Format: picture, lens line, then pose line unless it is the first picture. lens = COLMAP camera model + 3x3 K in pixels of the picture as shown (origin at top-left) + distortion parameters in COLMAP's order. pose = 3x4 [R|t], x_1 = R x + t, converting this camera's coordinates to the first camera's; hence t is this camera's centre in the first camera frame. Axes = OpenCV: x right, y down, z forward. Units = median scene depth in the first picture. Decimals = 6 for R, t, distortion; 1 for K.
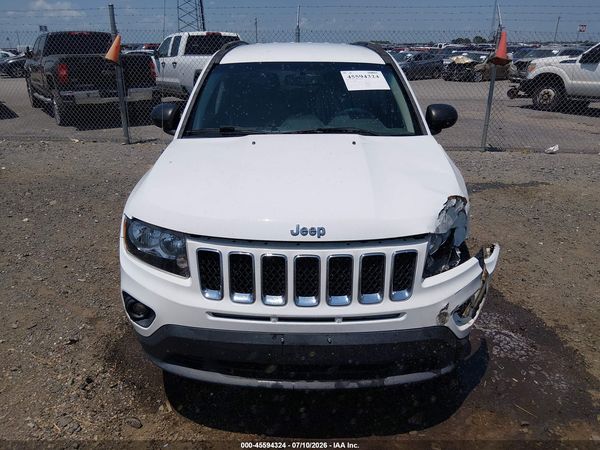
lens RADIAL K [[443.7, 0, 300.0], [0, 443.7, 225.0], [0, 0, 1]] dist [0.117092, -0.196483]
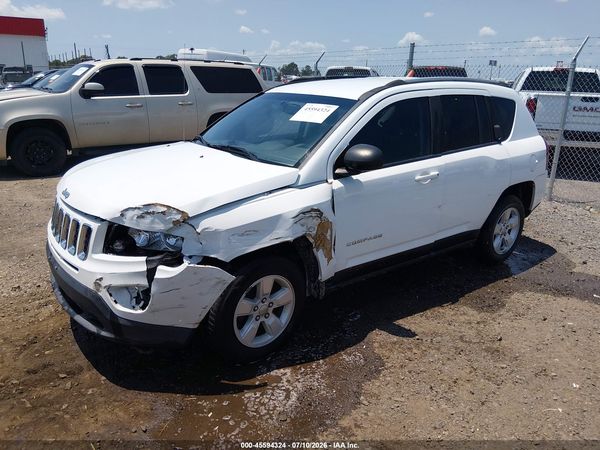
lens RADIAL K [[443.7, 0, 300.0], [0, 443.7, 225.0], [0, 0, 1]] dist [0.117092, -0.196483]
pose [[0.610144, 0.257792, -0.749178, 1.010408], [-0.308616, 0.948230, 0.074943, -0.147280], [0.729712, 0.185482, 0.658116, 0.350006]]
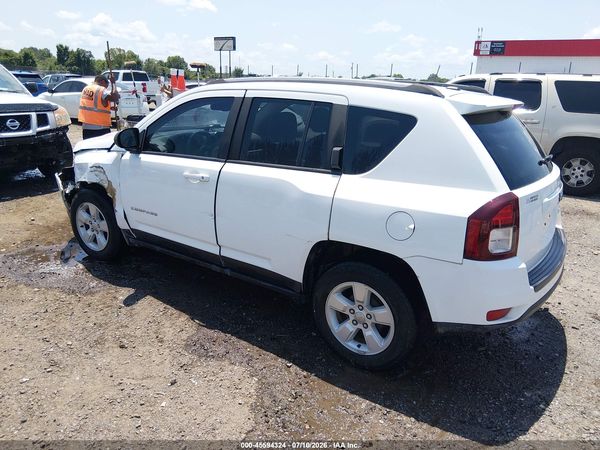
lens RADIAL K [[443.7, 0, 300.0], [0, 443.7, 225.0], [0, 0, 1]] dist [0.117092, -0.196483]
pose [[-0.565220, 0.229311, -0.792428, 1.076454], [-0.330286, 0.817331, 0.472103, -0.785303], [0.755935, 0.528570, -0.386234, 1.997176]]
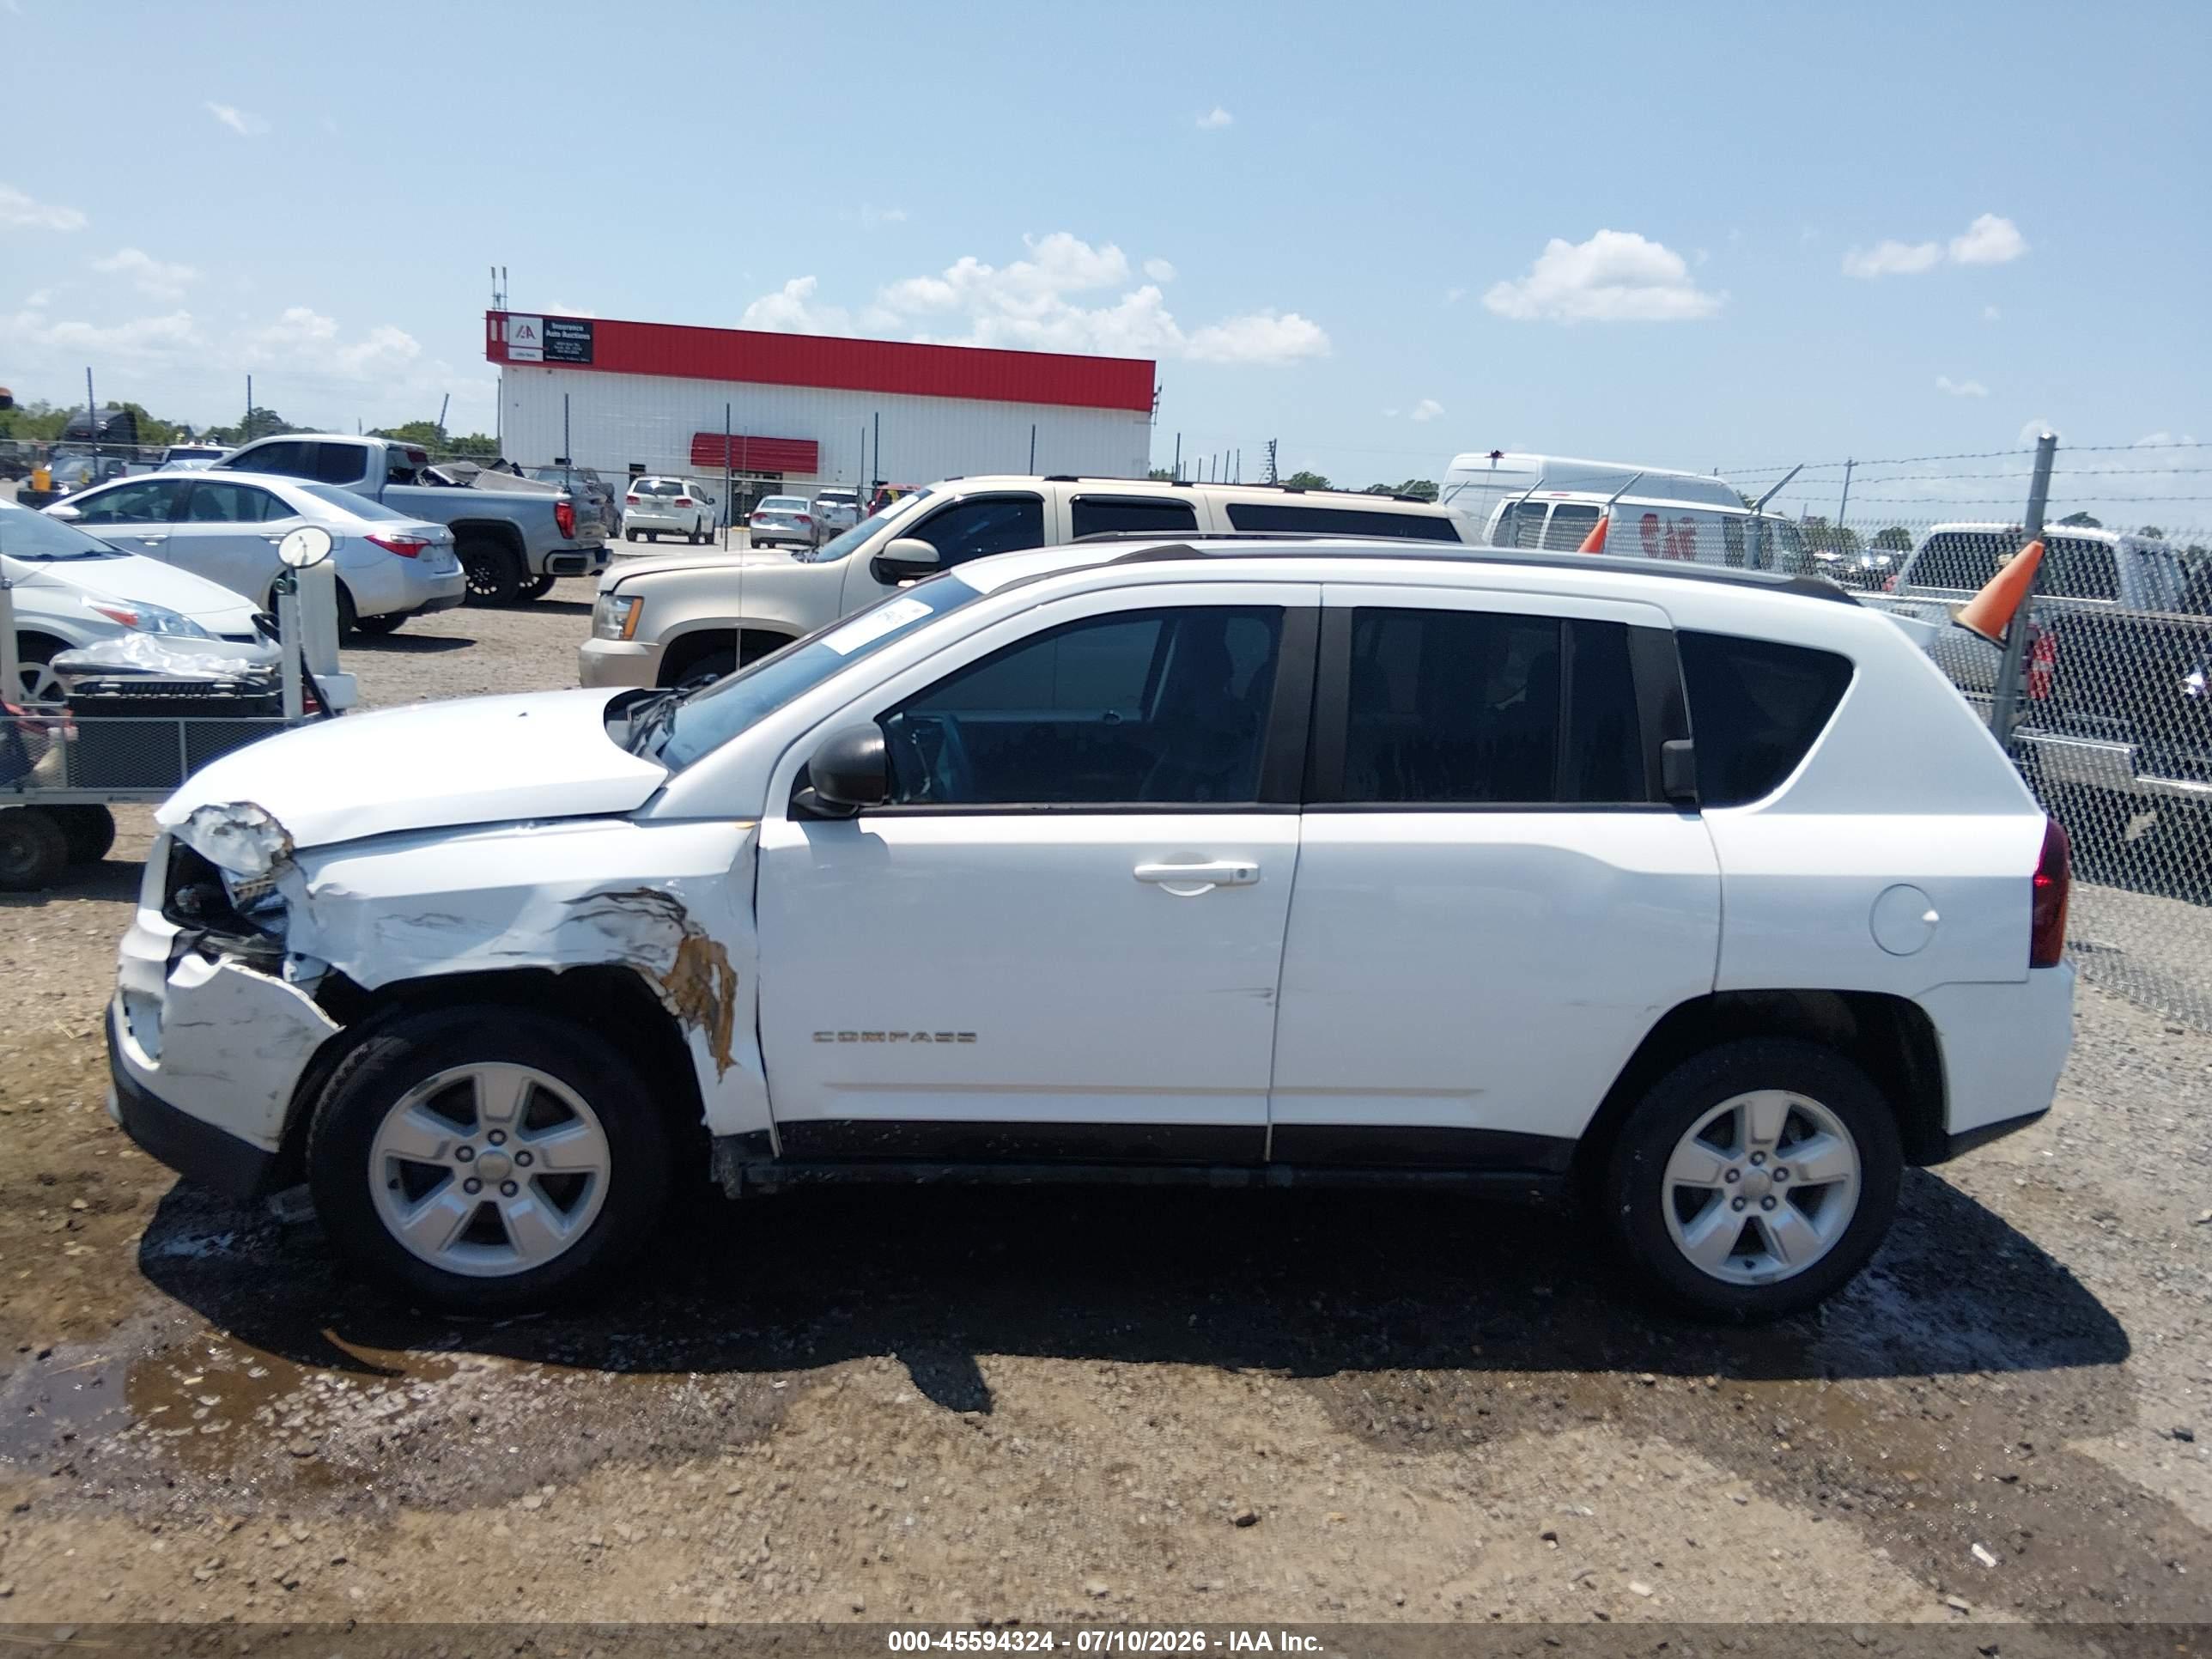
lens RADIAL K [[1635.6, 0, 1106.0], [0, 1635.6, 829.5], [0, 0, 1]] dist [0.117092, -0.196483]
pose [[0.120034, 0.191857, -0.974055, 1.459091], [-0.417005, 0.900141, 0.125910, -0.427719], [0.900943, 0.391072, 0.188053, 1.020670]]
